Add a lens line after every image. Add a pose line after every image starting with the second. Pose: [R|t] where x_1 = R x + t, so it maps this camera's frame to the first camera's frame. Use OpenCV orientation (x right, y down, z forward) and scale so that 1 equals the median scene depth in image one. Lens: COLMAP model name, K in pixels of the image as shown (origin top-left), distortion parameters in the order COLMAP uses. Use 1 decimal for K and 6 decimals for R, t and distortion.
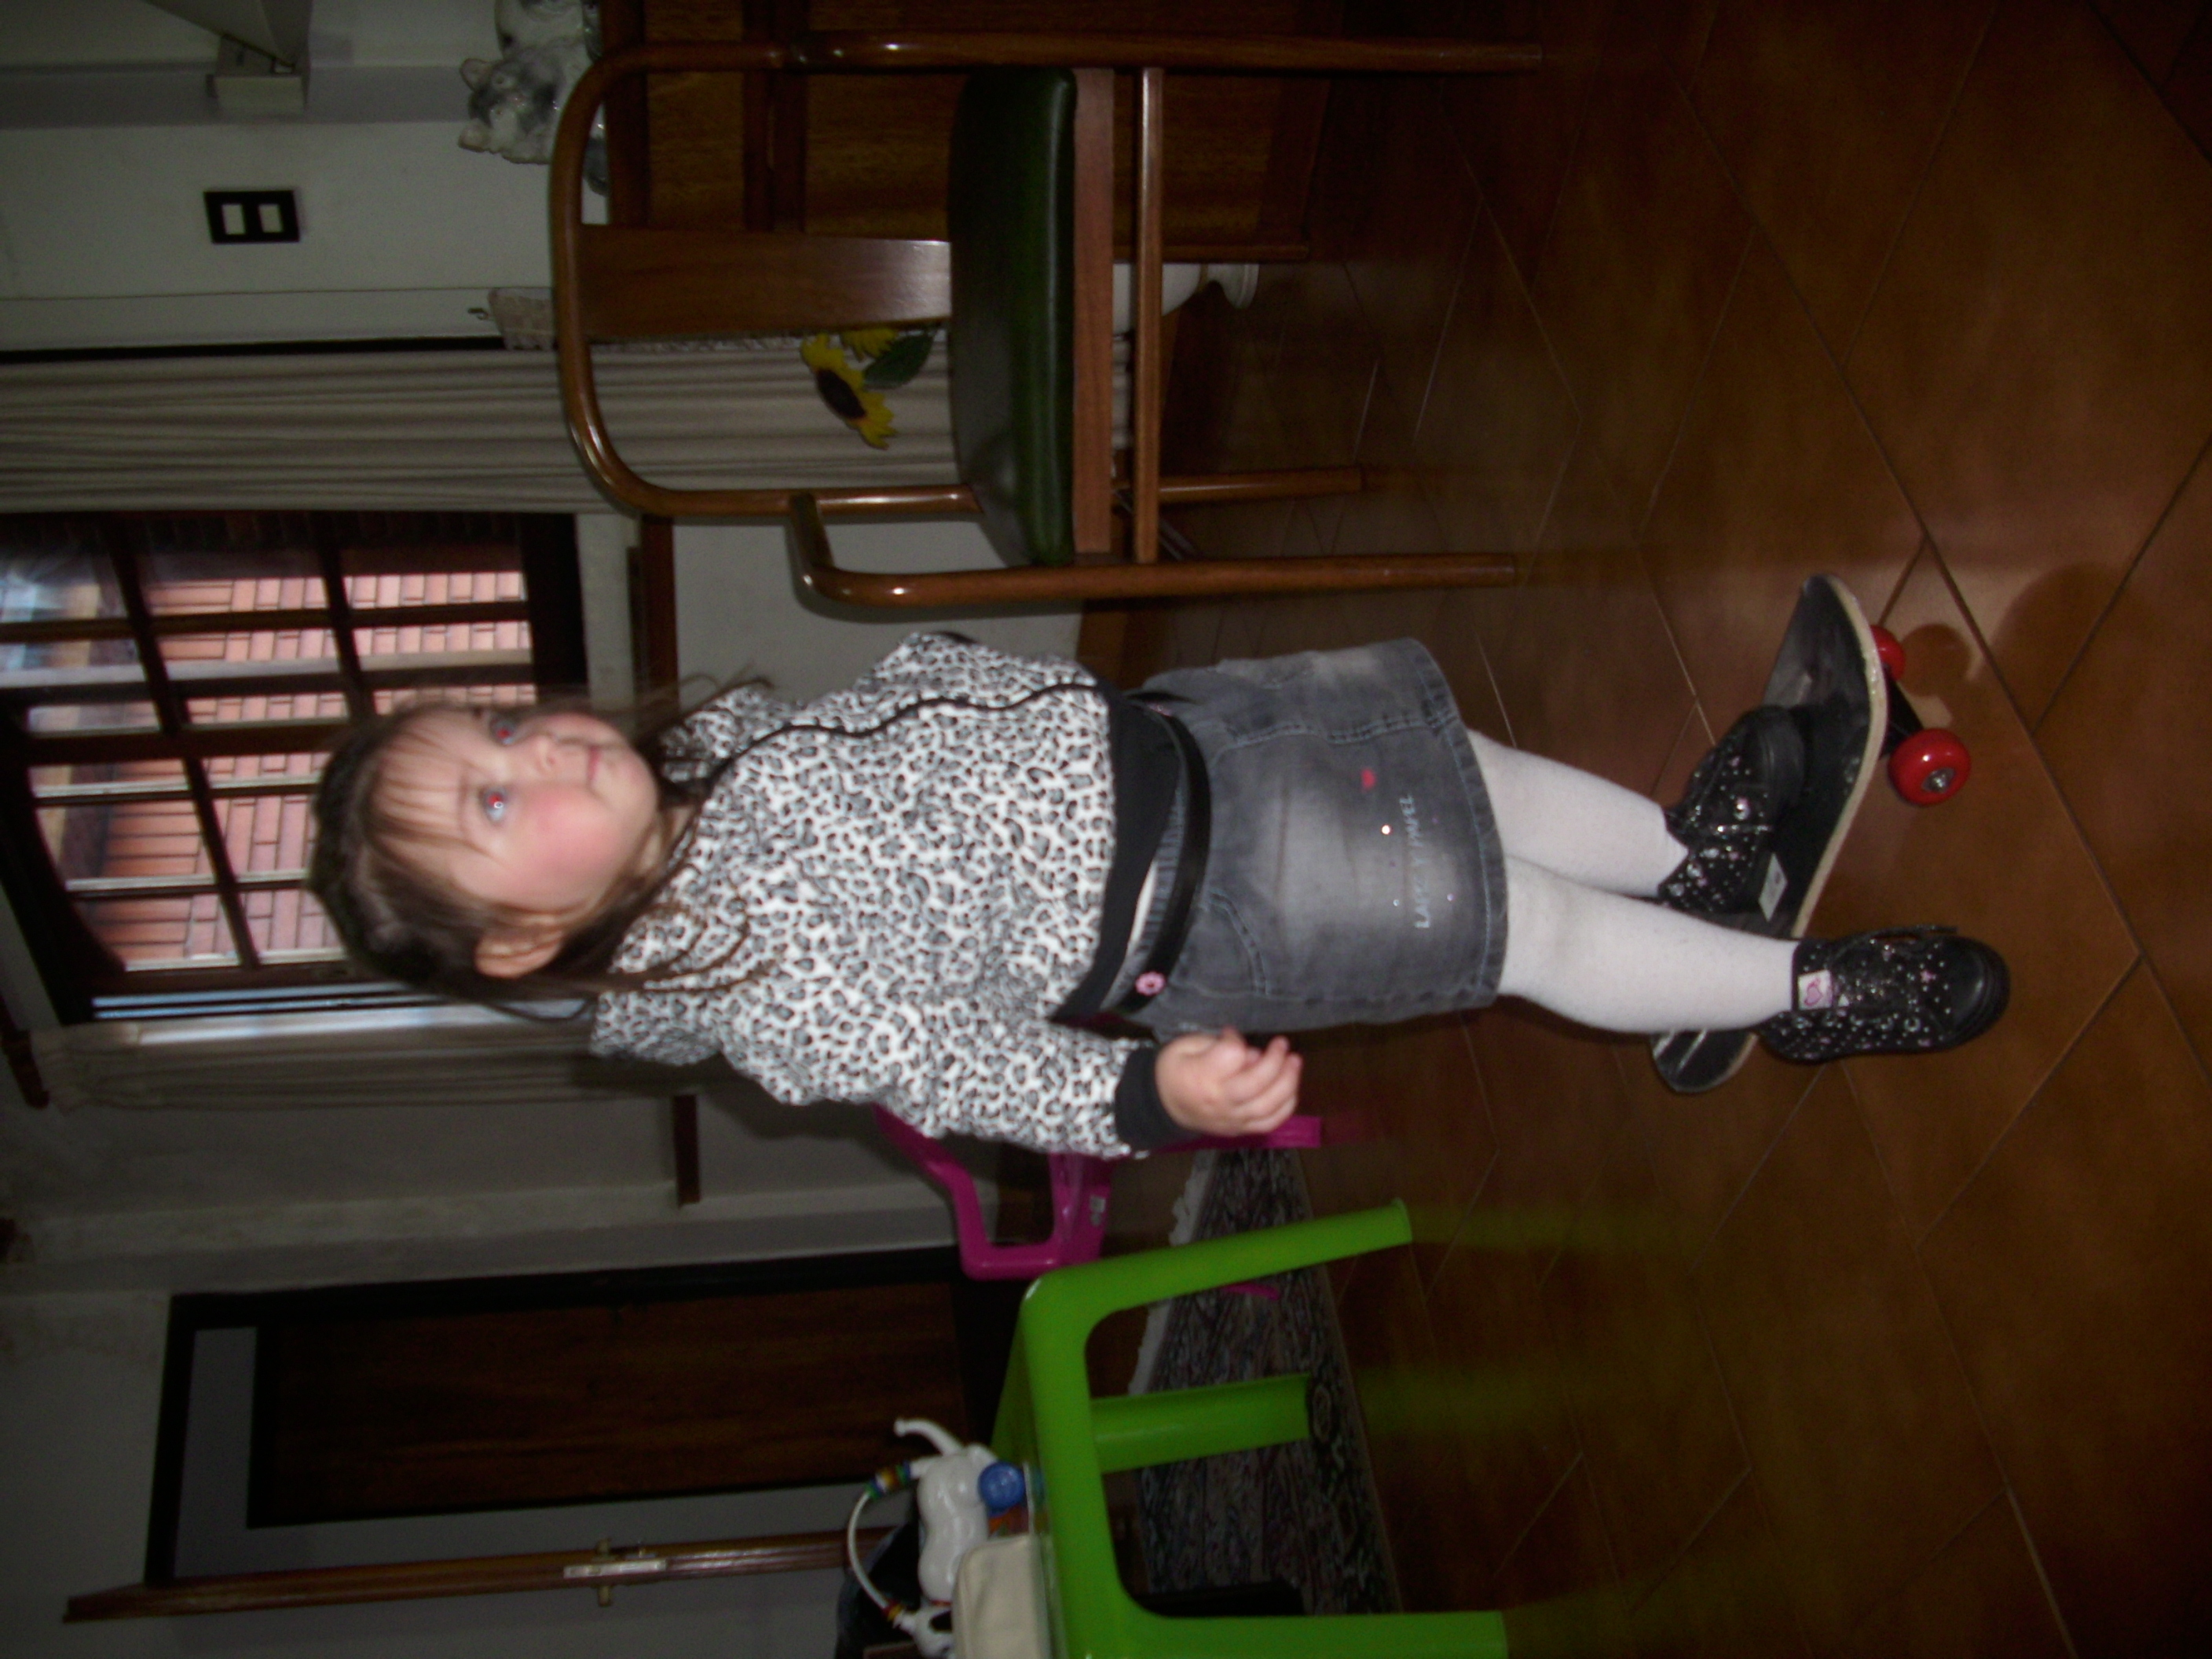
lens RADIAL K [[2290.0, 0, 1083.4], [0, 2290.0, 835.8], [0, 0, 1]] dist [-0.161559, 0.059336]
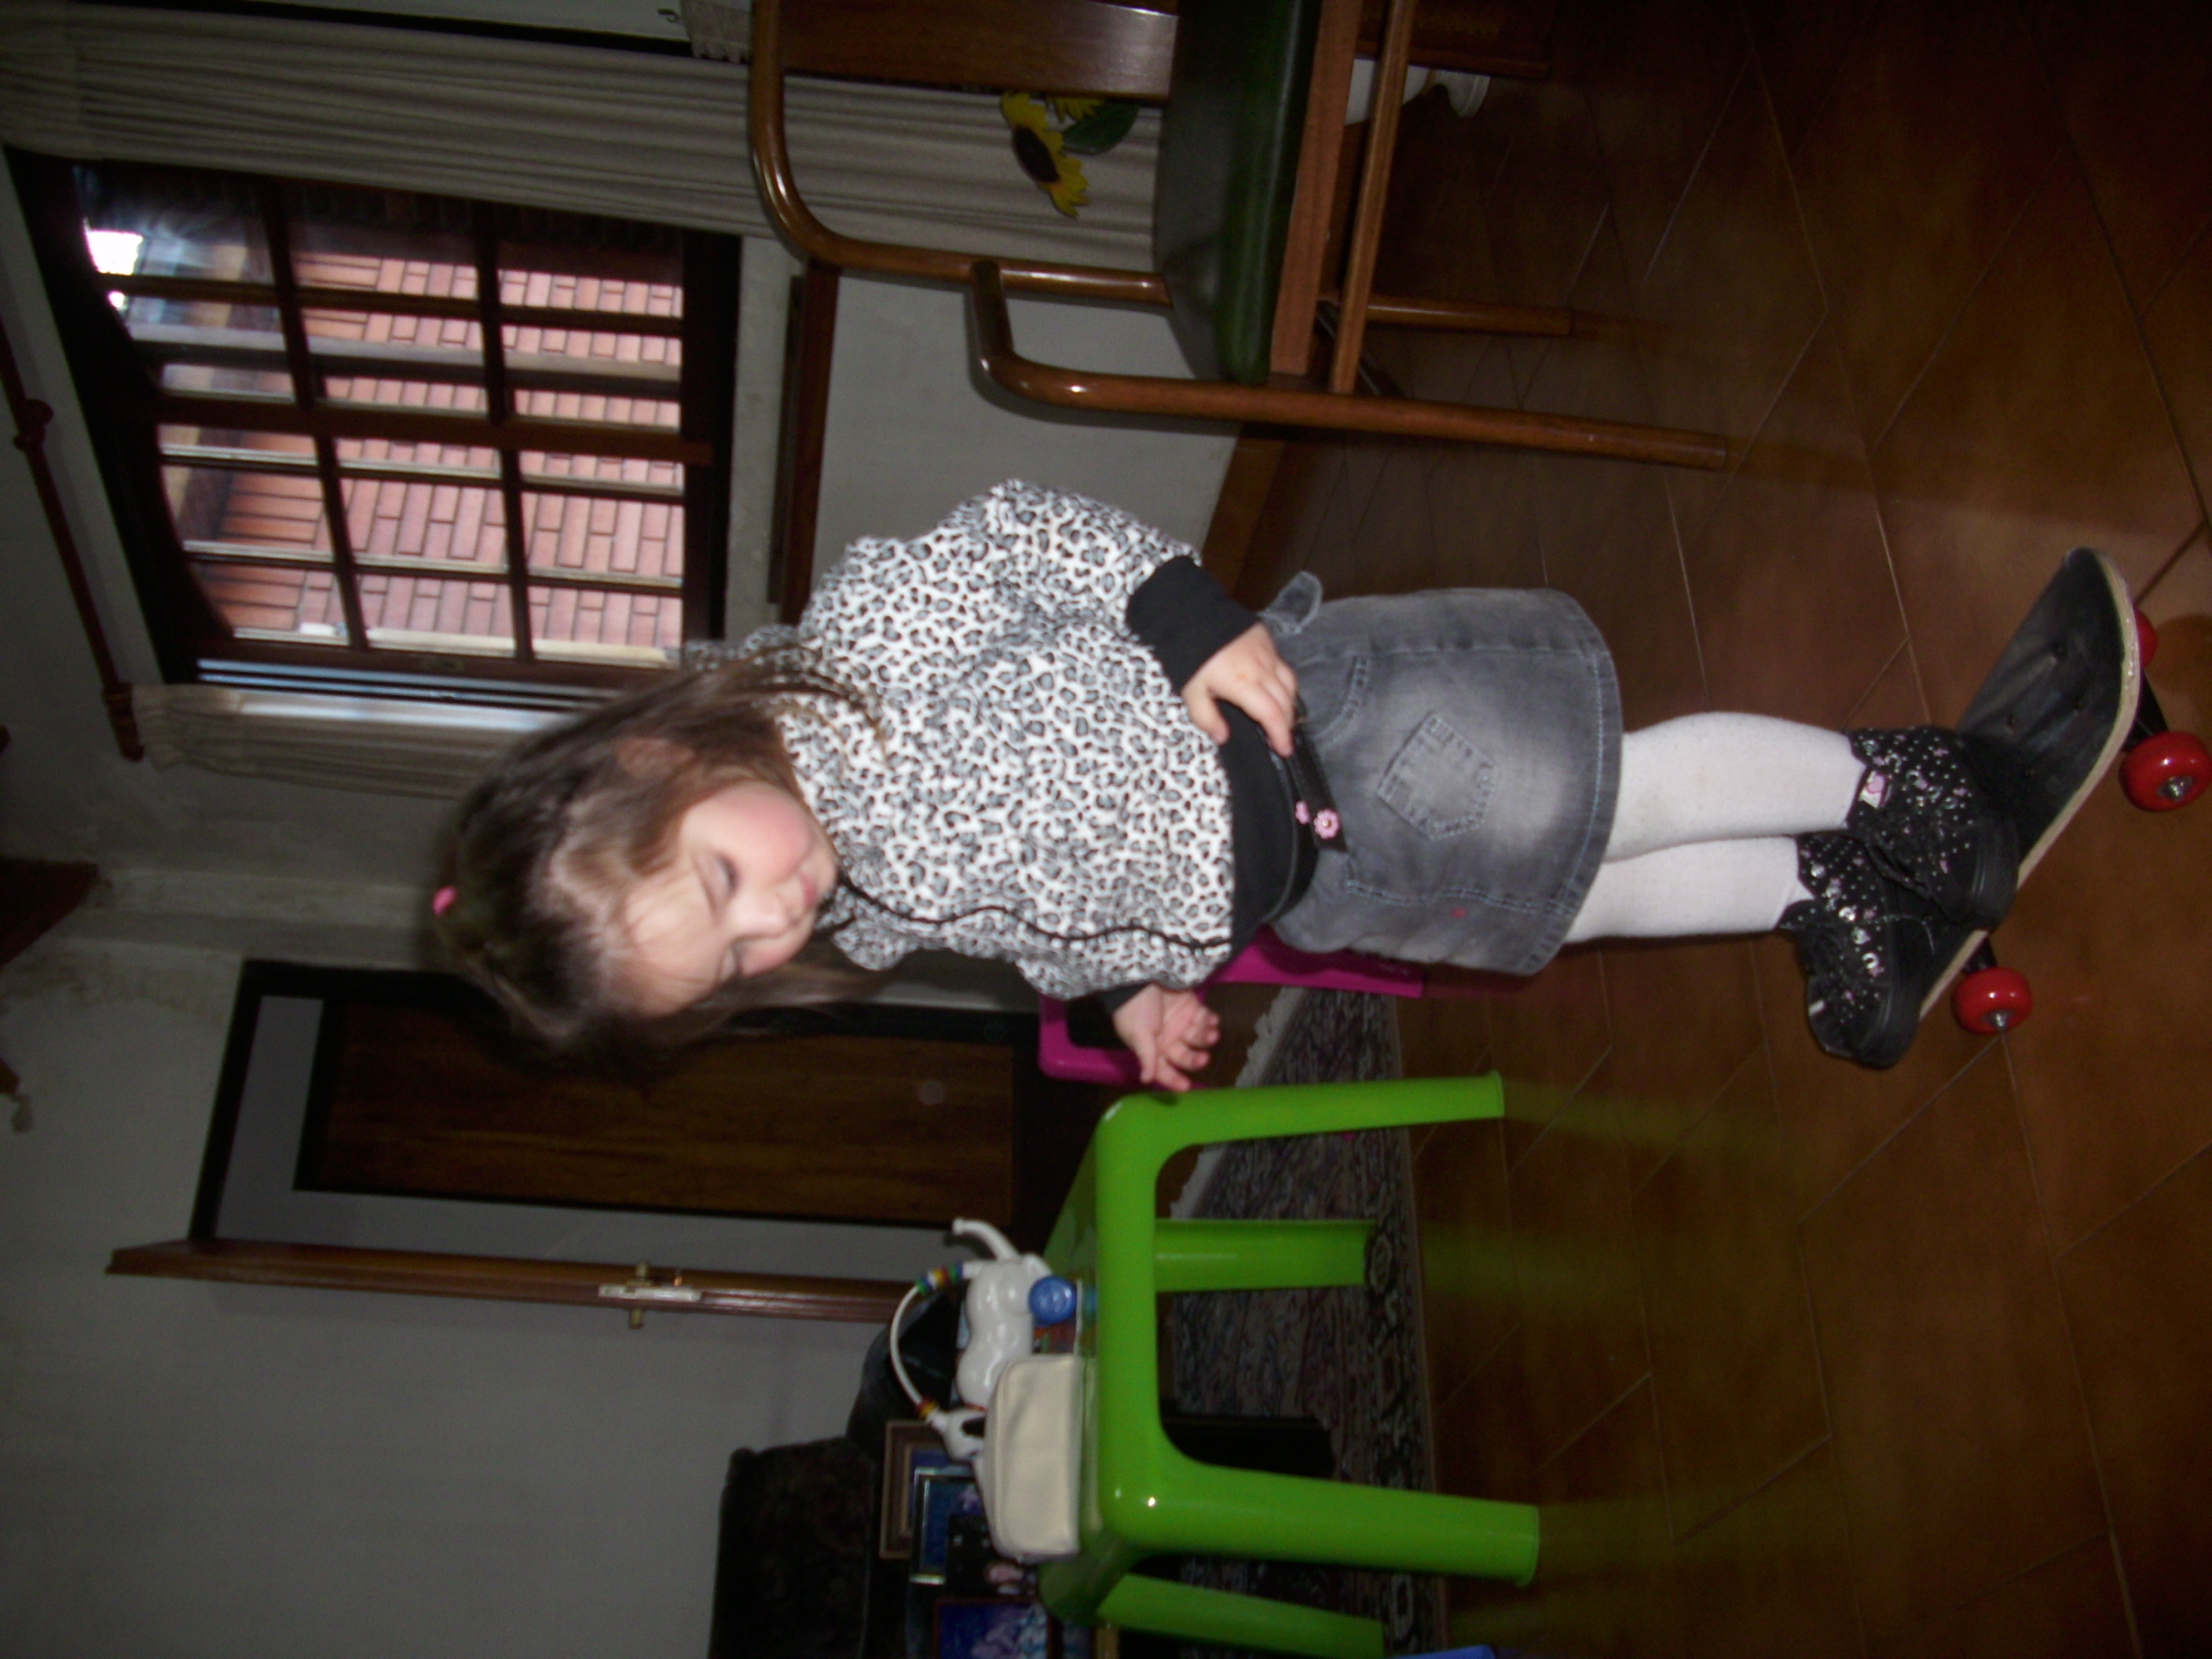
lens RADIAL K [[2290.0, 0, 1083.4], [0, 2290.0, 835.8], [0, 0, 1]] dist [-0.161559, 0.059336]
pose [[0.989608, 0.139622, -0.034378, -0.014339], [-0.135015, 0.984504, 0.111901, -0.021132], [0.049469, -0.106097, 0.993124, 0.030348]]
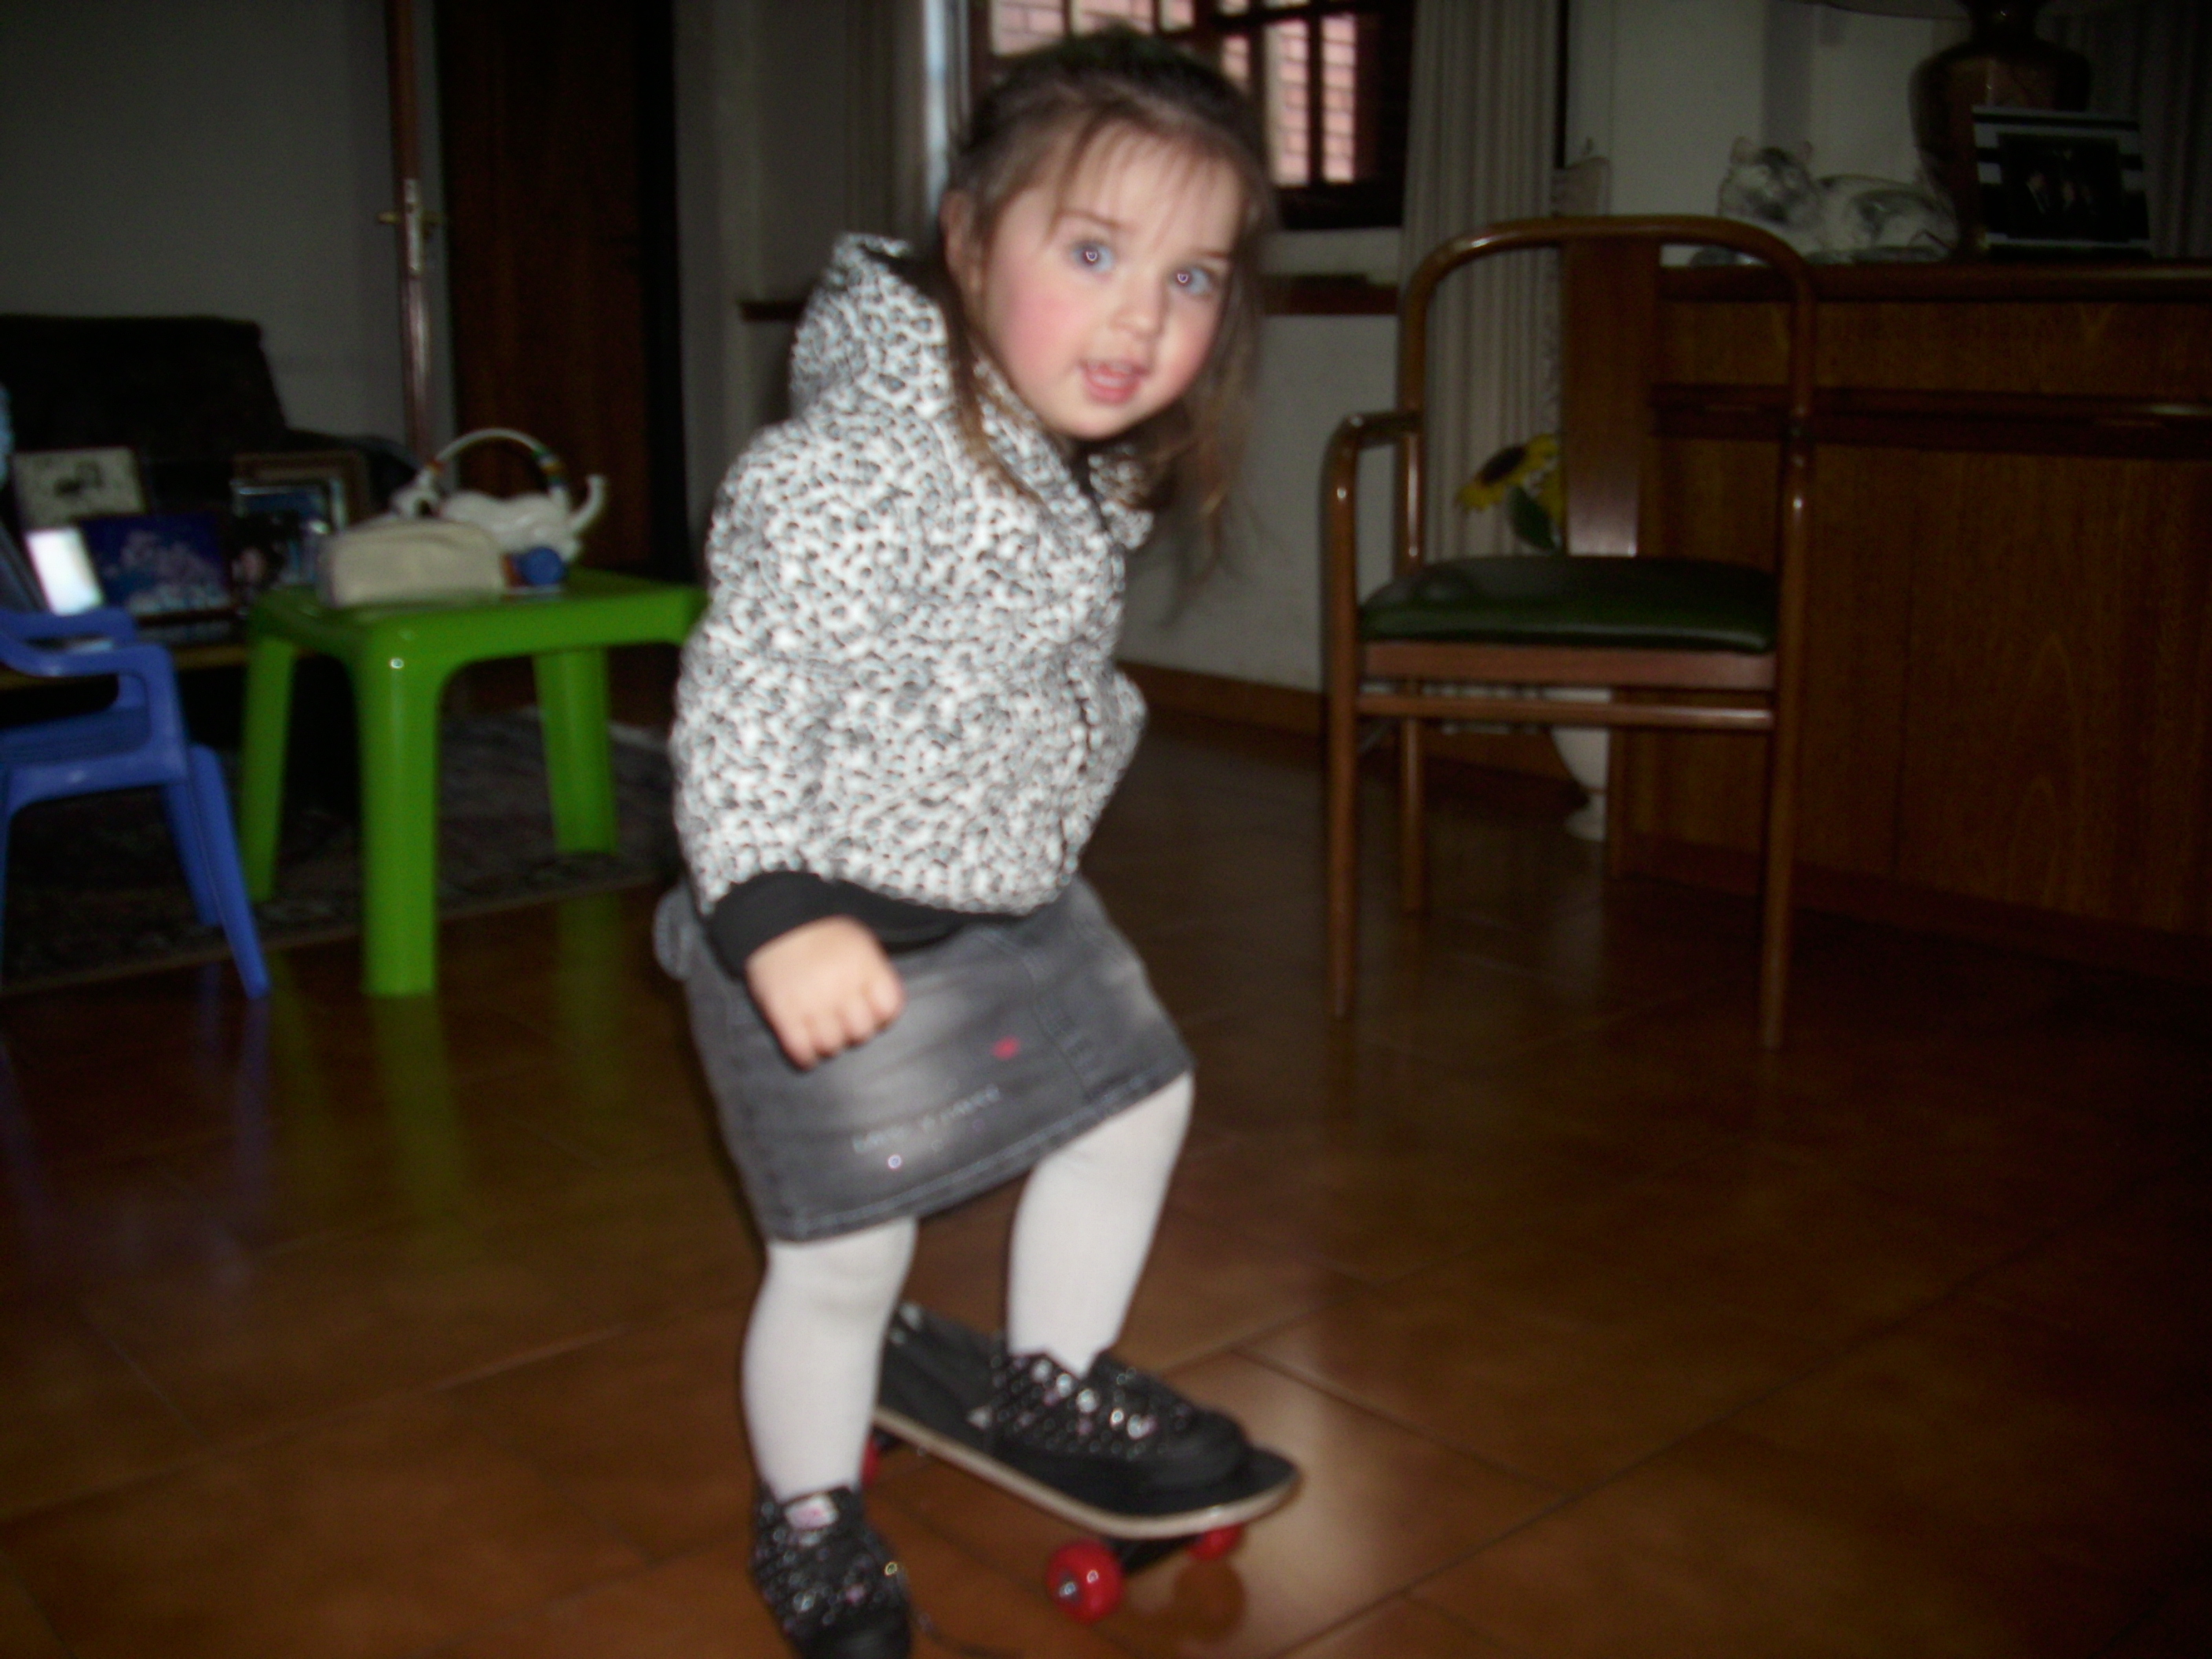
lens RADIAL K [[2282.3, 0, 1106.0], [0, 2282.3, 829.5], [0, 0, 1]] dist [-0.172321, 0.077495]
pose [[-0.034630, 0.998510, 0.042173, 0.031847], [-0.998981, -0.033362, -0.030406, 0.030441], [-0.028954, -0.043183, 0.998648, -0.120044]]
